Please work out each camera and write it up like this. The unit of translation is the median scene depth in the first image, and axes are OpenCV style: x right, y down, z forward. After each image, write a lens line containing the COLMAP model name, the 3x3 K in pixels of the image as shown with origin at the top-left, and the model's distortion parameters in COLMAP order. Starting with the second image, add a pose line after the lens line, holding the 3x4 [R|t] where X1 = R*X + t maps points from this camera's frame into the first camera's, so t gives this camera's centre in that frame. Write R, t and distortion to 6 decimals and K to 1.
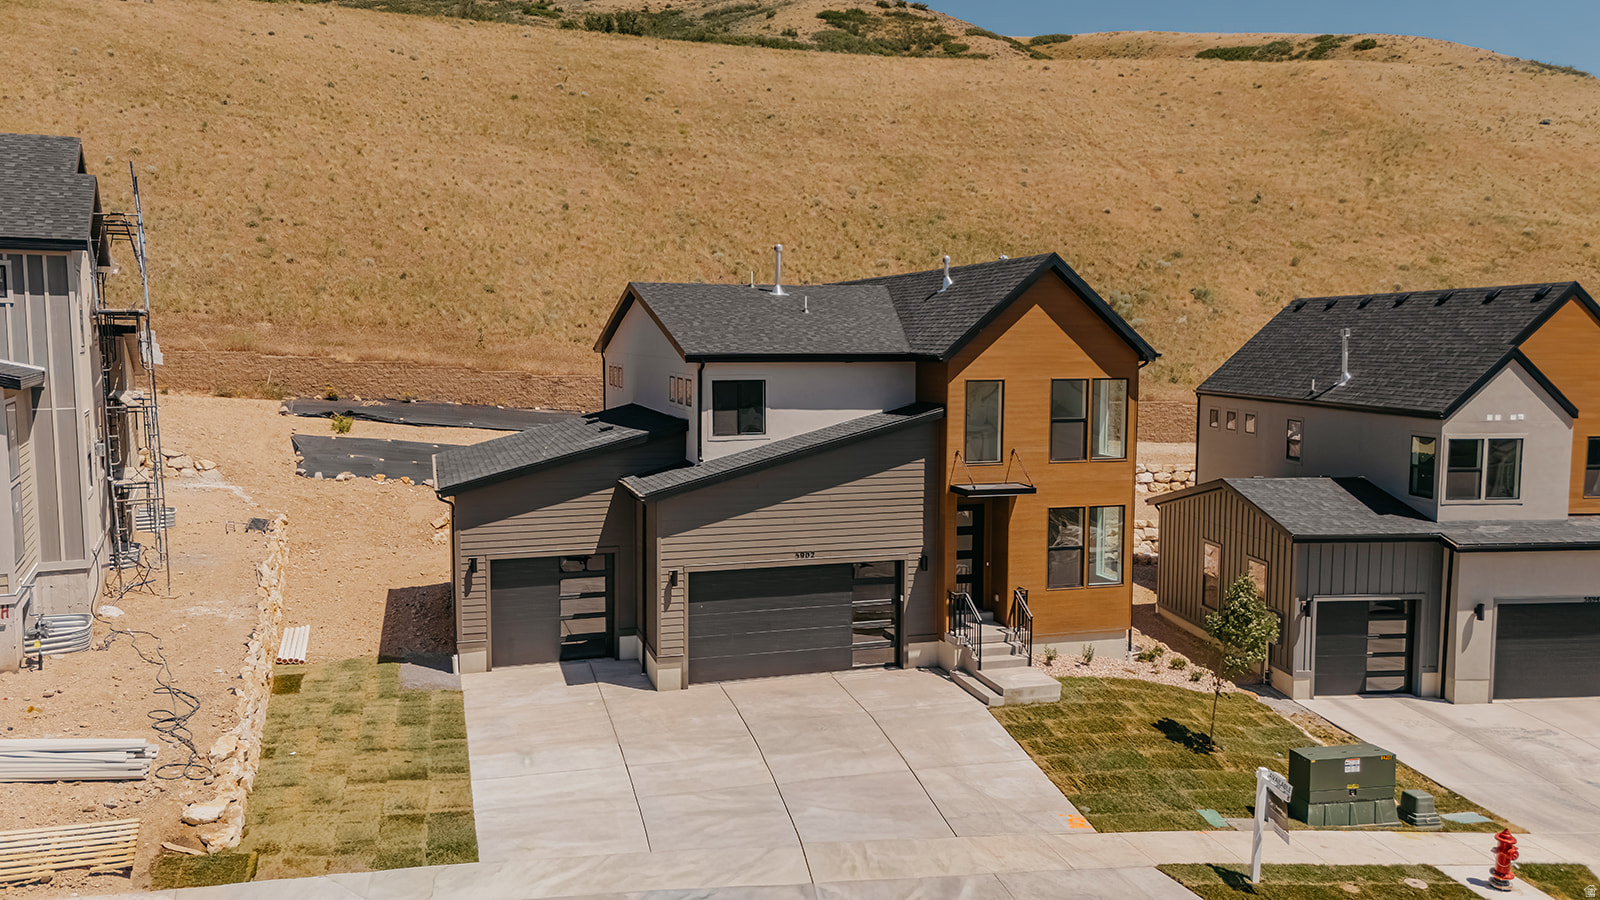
lens RADIAL K [[1209.4, 0, 800.0], [0, 1209.4, 450.0], [0, 0, 1]] dist [0.065702, -0.003617]
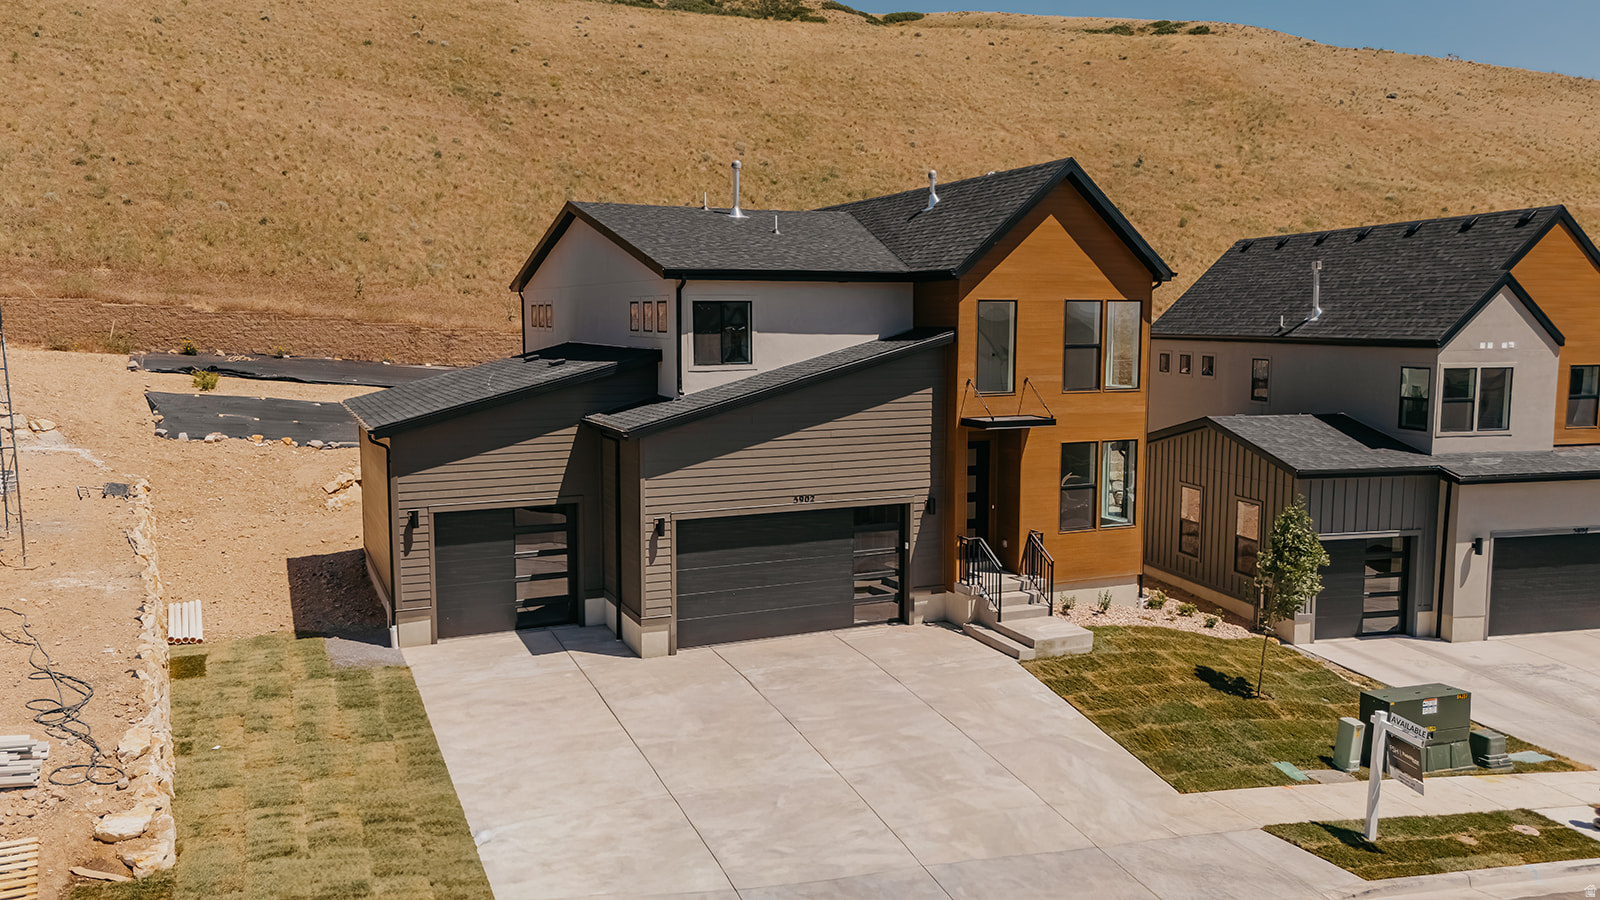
lens RADIAL K [[1205.7, 0, 800.0], [0, 1205.7, 450.0], [0, 0, 1]] dist [0.061466, -0.005783]
pose [[0.992242, -0.016841, 0.123173, -0.097712], [0.014941, 0.999755, 0.016335, 0.034087], [-0.123417, -0.014368, 0.992251, 0.120093]]
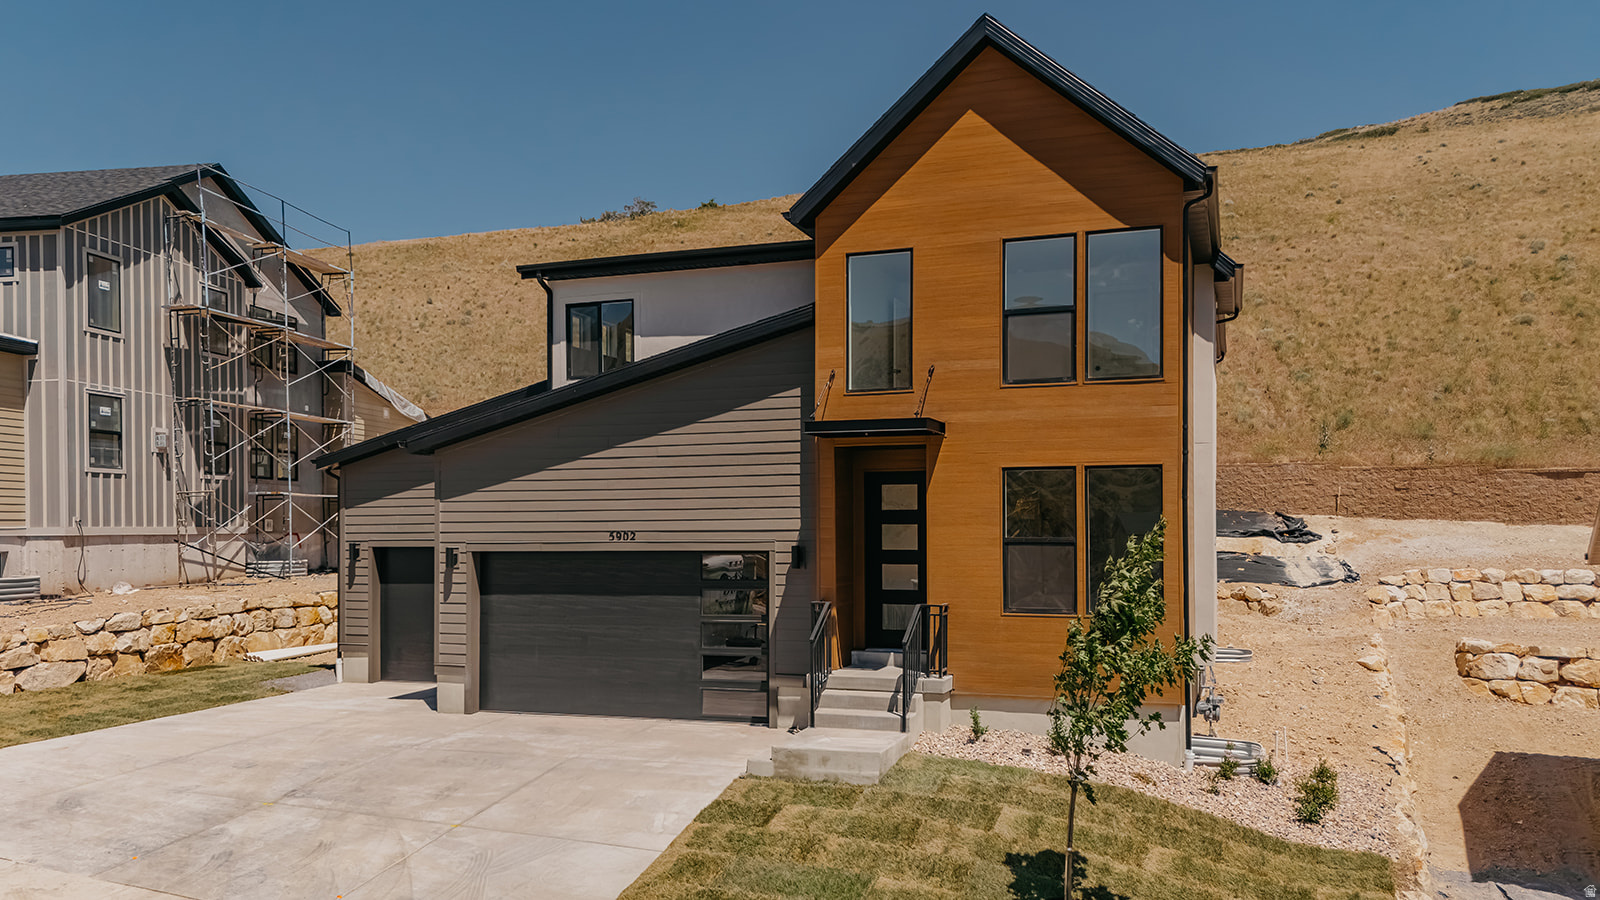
lens RADIAL K [[1234.6, 0, 796.8], [0, 1234.6, 523.5], [0, 0, 1]] dist [0.062474, 0.007836]
pose [[0.790582, -0.011951, -0.612240, 0.465653], [-0.046770, 0.995711, -0.079829, 0.120333], [0.610568, 0.091746, 0.786632, 0.471430]]
